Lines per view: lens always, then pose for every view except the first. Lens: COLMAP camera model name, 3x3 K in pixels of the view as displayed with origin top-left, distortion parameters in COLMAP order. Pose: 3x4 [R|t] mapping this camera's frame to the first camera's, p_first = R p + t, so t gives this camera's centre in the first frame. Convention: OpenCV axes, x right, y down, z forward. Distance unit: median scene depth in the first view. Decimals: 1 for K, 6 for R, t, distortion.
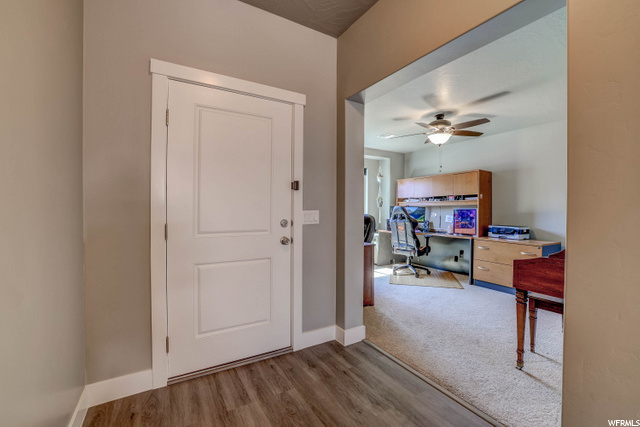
lens RADIAL K [[272.2, 0, 320.0], [0, 272.2, 213.5], [0, 0, 1]] dist [-0.046085, 0.015206]
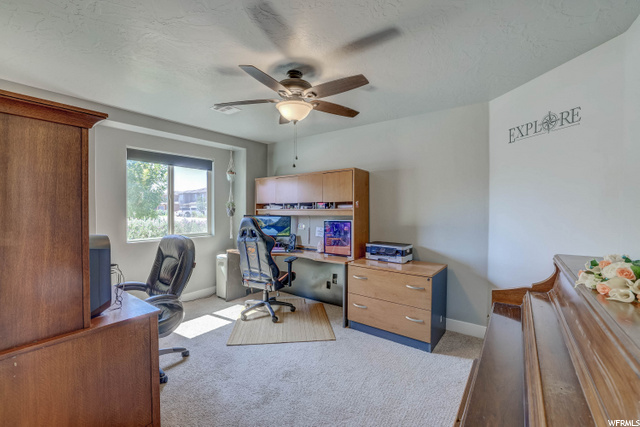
lens RADIAL K [[272.2, 0, 320.0], [0, 272.2, 213.5], [0, 0, 1]] dist [-0.046085, 0.015206]
pose [[0.920251, -0.008706, 0.391232, 0.195088], [0.007913, 0.999962, 0.003638, -0.038263], [-0.391248, -0.000252, 0.920285, 0.318805]]
